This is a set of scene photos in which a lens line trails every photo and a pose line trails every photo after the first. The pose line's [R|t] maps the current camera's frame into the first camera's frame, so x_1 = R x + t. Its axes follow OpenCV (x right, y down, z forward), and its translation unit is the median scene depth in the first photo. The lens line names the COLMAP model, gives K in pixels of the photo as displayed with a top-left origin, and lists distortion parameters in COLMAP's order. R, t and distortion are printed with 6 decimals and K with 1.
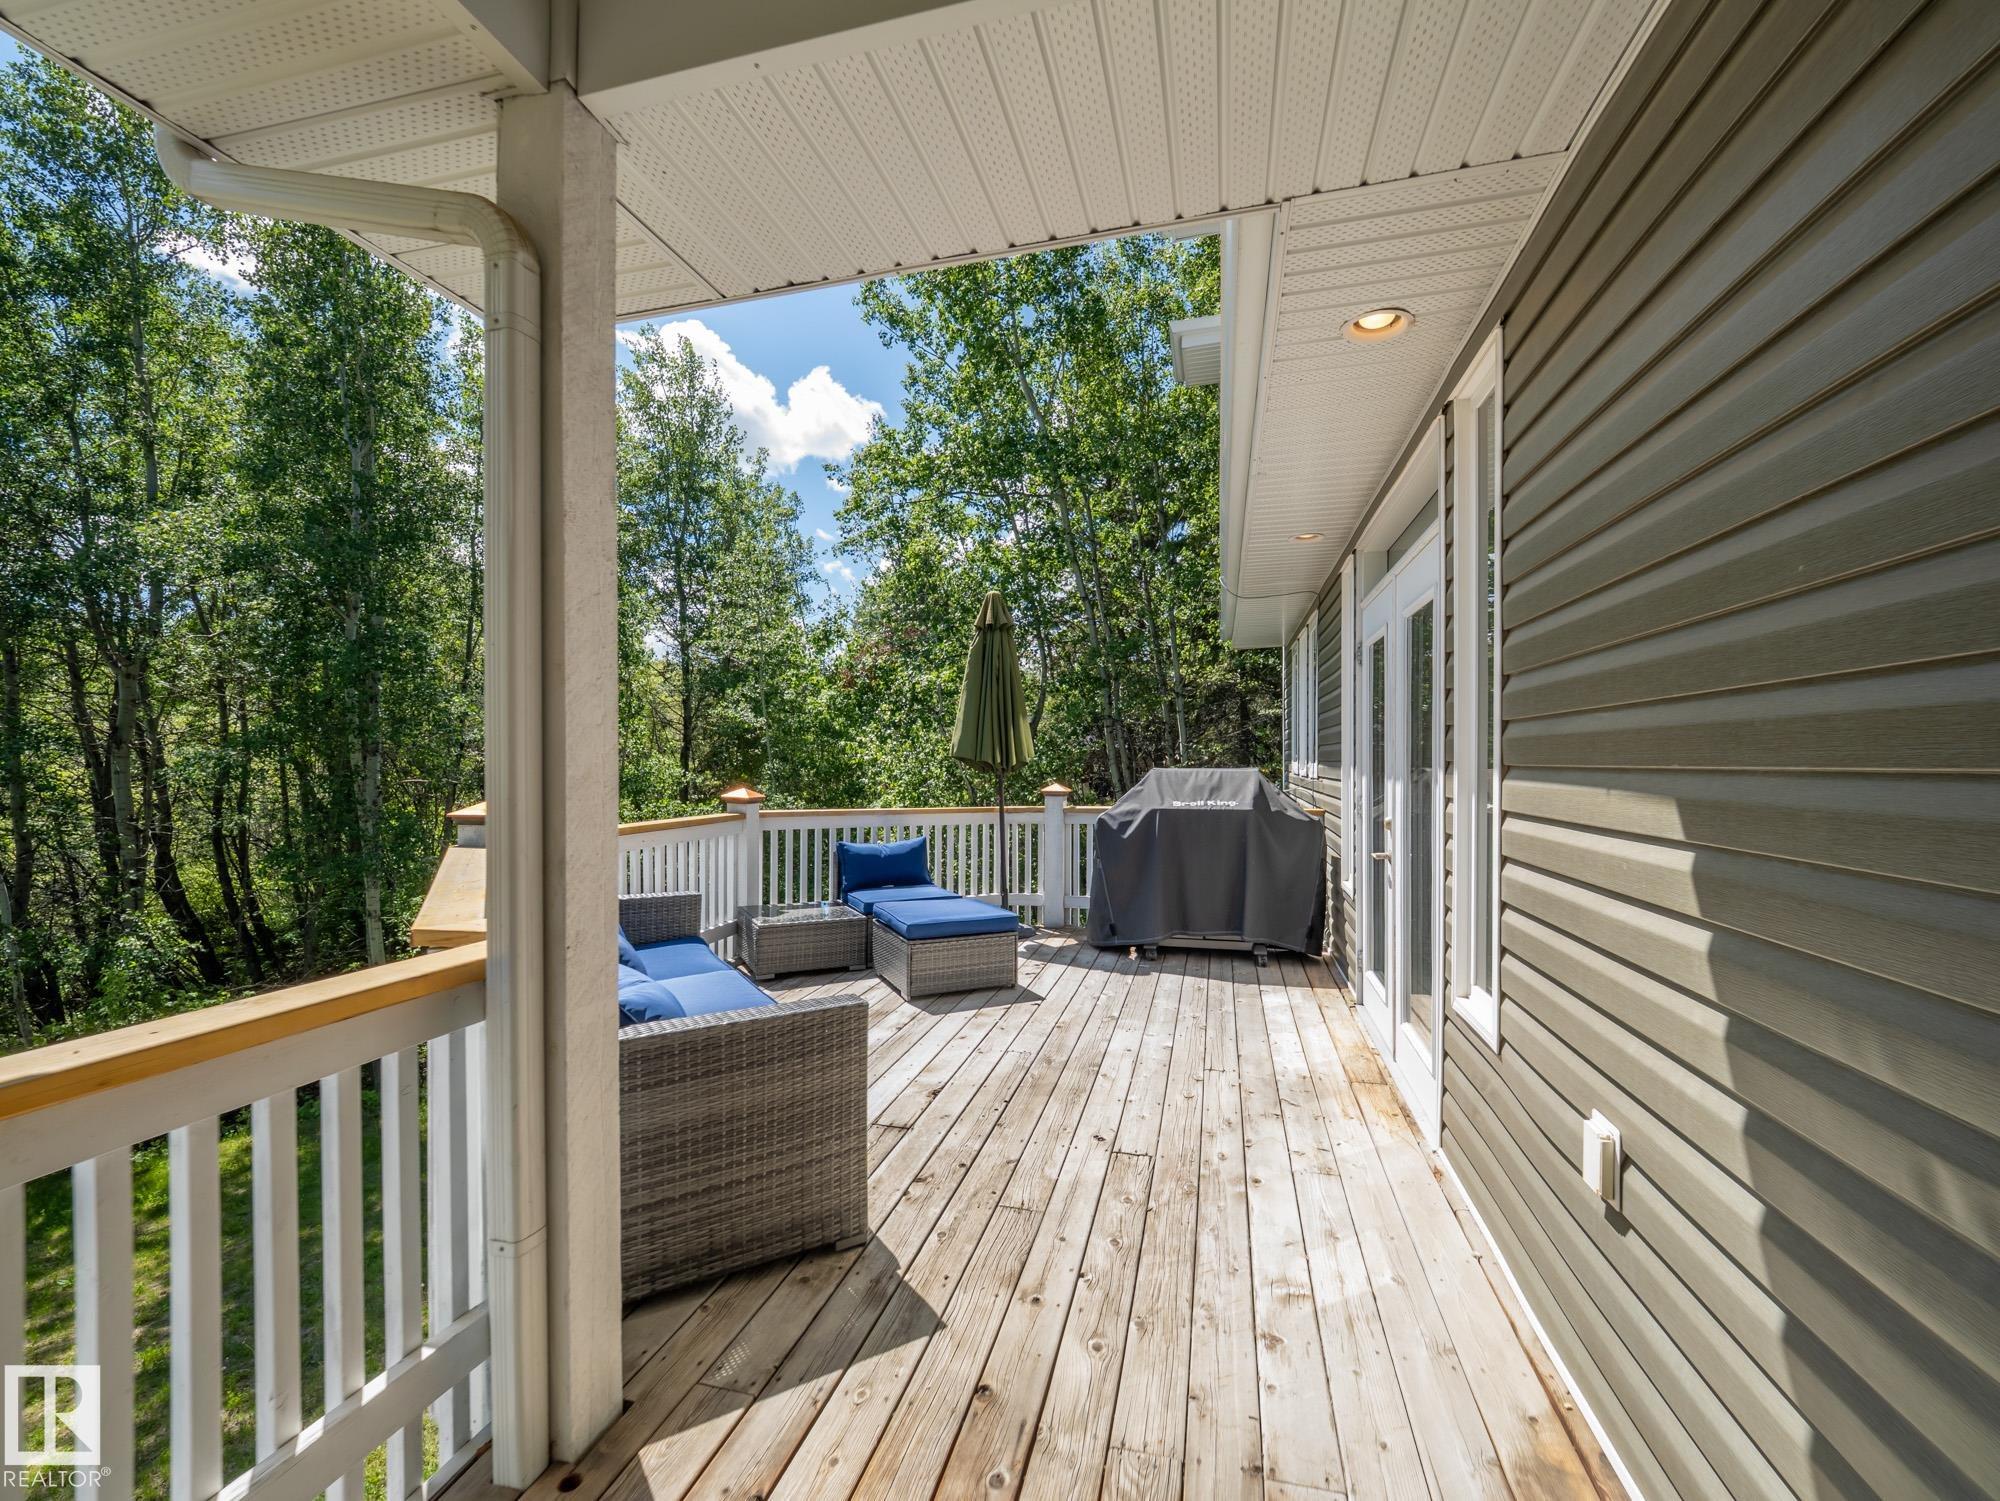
lens RADIAL K [[827.5, 0, 998.4], [0, 827.5, 743.1], [0, 0, 1]] dist [-0.004297, -0.000796]
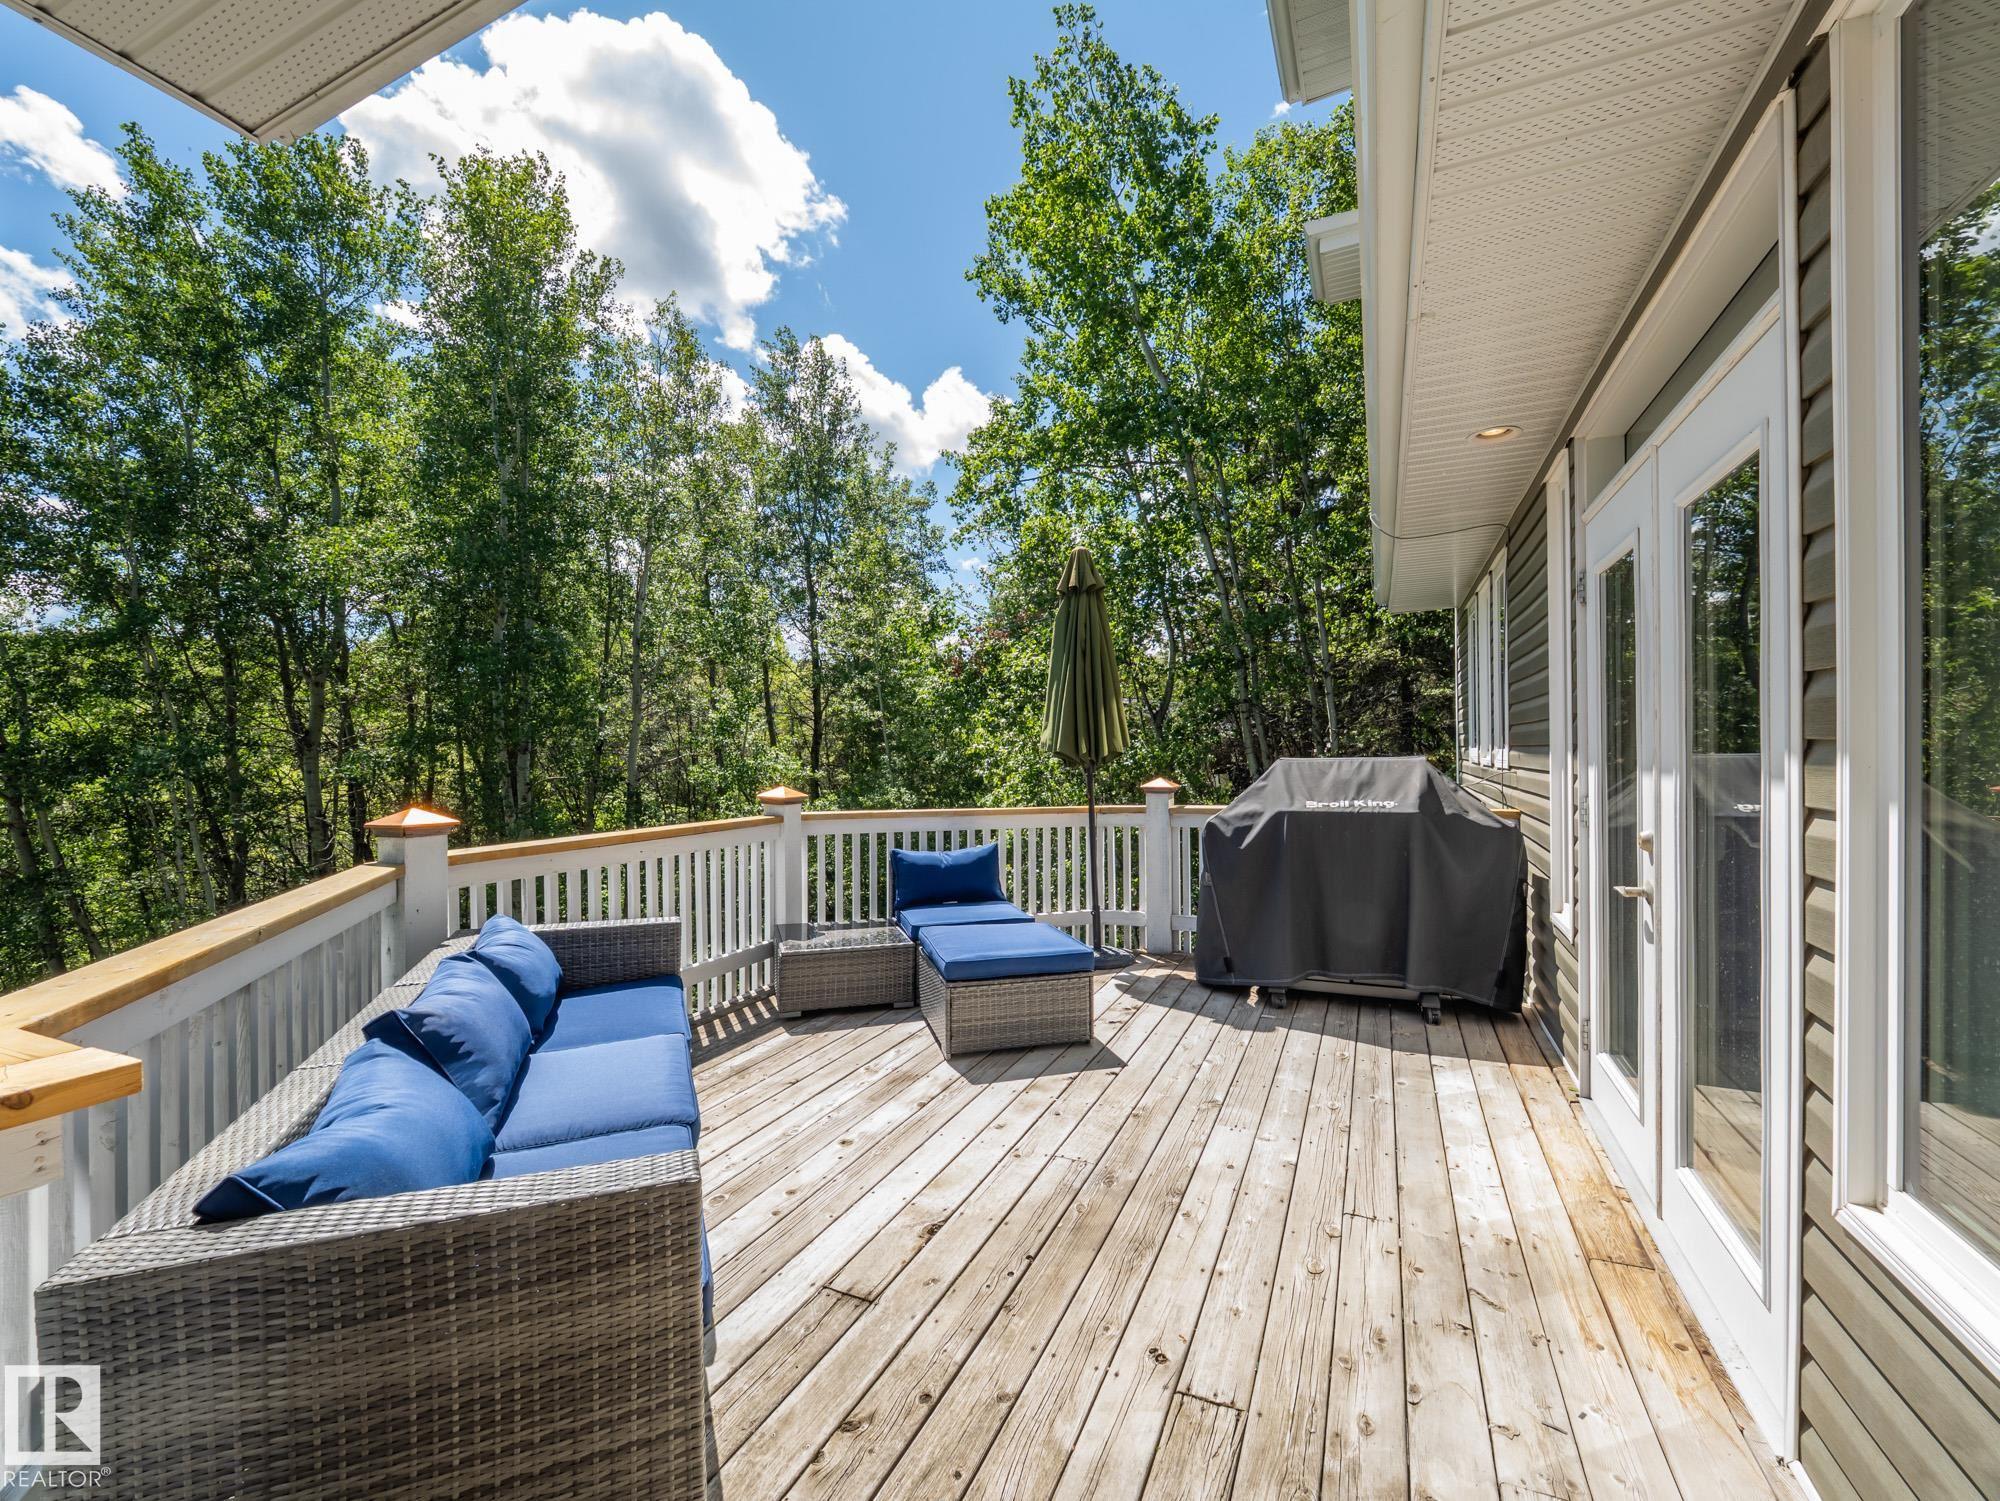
lens RADIAL K [[837.7, 0, 990.6], [0, 837.7, 746.5], [0, 0, 1]] dist [-0.016123, -0.000392]
pose [[0.984928, -0.013320, -0.172452, 0.061113], [0.015802, 0.999790, 0.013030, 0.005711], [0.172242, -0.015559, 0.984932, 0.203687]]
